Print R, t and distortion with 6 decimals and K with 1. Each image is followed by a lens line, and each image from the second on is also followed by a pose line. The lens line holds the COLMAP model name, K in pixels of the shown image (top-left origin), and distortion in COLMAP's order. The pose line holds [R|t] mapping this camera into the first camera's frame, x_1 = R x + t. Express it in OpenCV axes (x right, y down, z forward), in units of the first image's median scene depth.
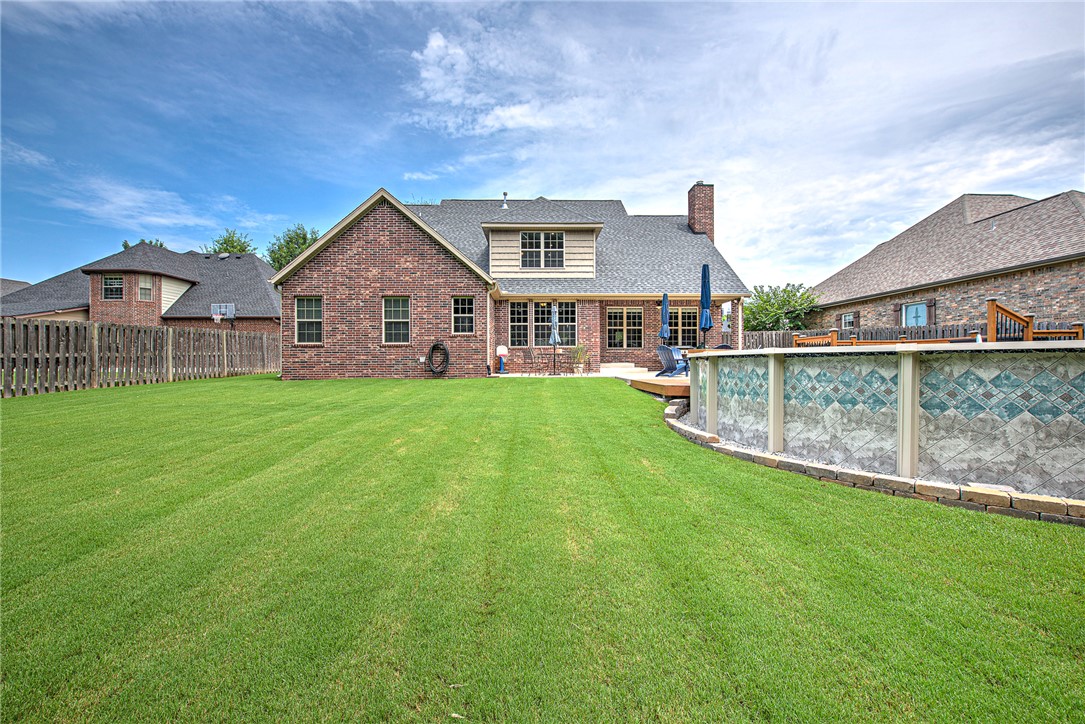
lens RADIAL K [[444.6, 0, 552.4], [0, 444.6, 348.5], [0, 0, 1]] dist [0.063931, -0.000055]
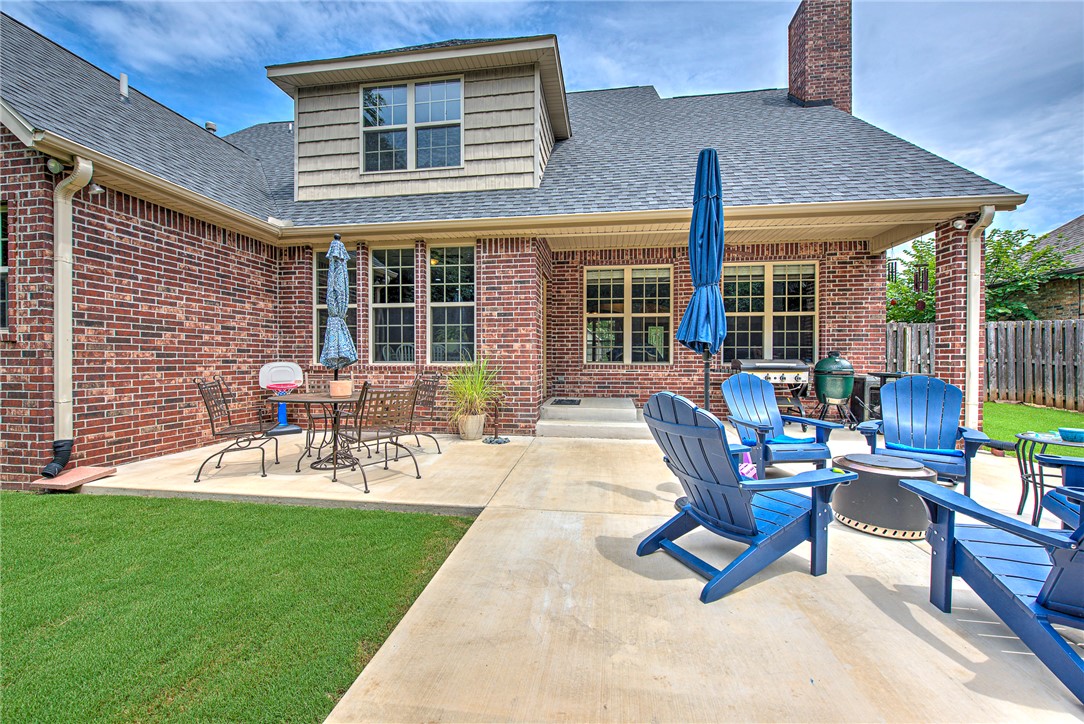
lens RADIAL K [[430.5, 0, 541.5], [0, 430.5, 361.7], [0, 0, 1]] dist [-0.001460, -0.000439]
pose [[0.981143, 0.007969, -0.193120, 0.173960], [-0.000670, 0.999284, 0.037835, -0.019396], [0.193283, -0.036992, 0.980445, 0.628449]]
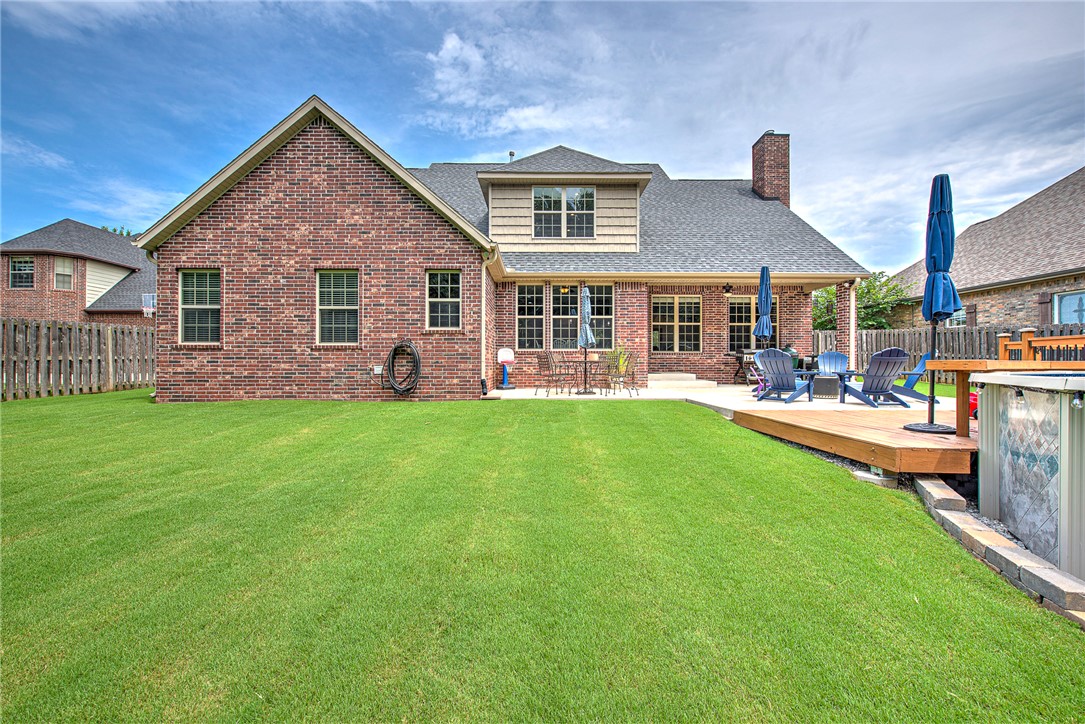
lens RADIAL K [[430.9, 0, 542.0], [0, 430.9, 361.7], [0, 0, 1]] dist [-0.001460, -0.000439]
pose [[0.999104, 0.005372, -0.041980, -0.027490], [-0.004255, 0.999636, 0.026649, -0.003014], [0.042108, -0.026446, 0.998763, 0.313685]]
